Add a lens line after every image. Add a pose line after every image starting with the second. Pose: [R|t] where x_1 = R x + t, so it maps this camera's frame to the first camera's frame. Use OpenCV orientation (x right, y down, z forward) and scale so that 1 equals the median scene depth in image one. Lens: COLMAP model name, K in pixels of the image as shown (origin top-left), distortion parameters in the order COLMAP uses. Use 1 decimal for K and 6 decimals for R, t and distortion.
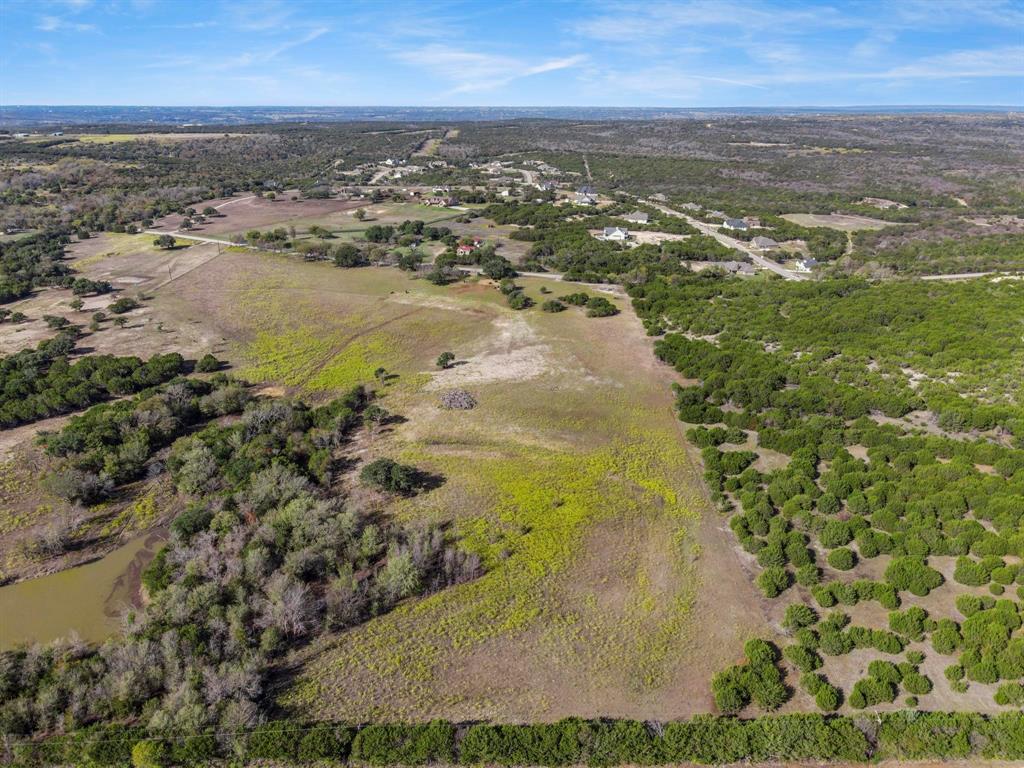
lens RADIAL K [[797.8, 0, 512.0], [0, 797.8, 384.0], [0, 0, 1]] dist [0.034309, 0.003263]
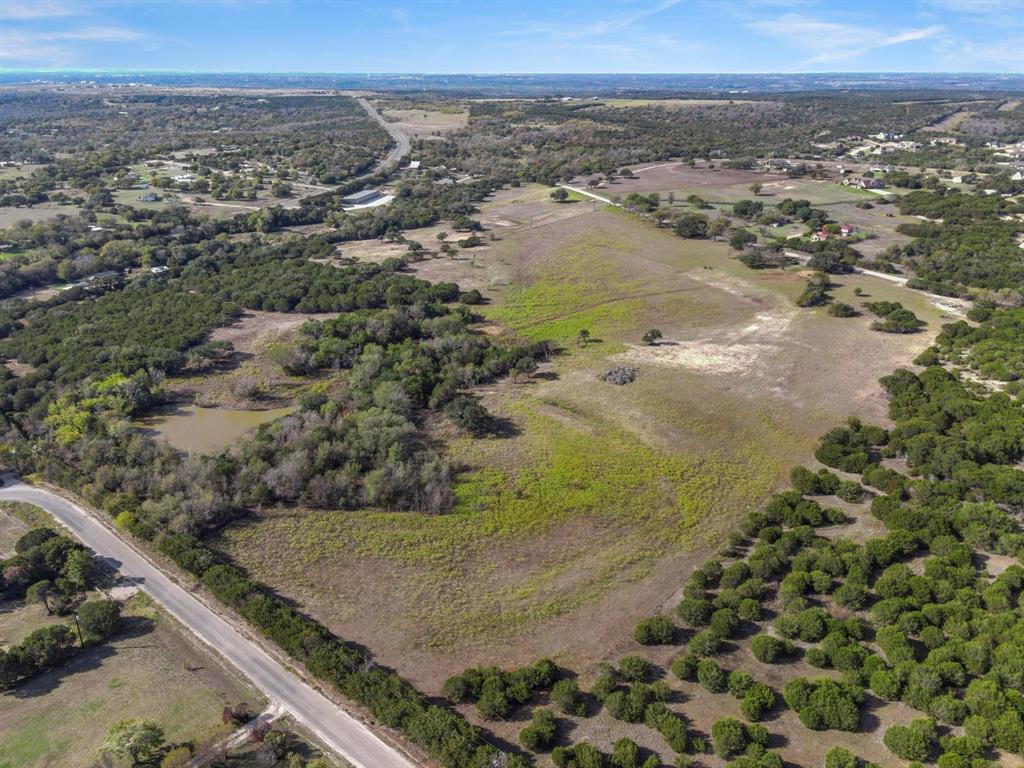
lens RADIAL K [[797.8, 0, 512.0], [0, 797.8, 384.0], [0, 0, 1]] dist [0.034309, 0.003263]
pose [[0.760565, 0.244451, -0.601485, 0.308908], [-0.222277, 0.968467, 0.112533, -0.036200], [0.610027, 0.048107, 0.790919, 0.090675]]
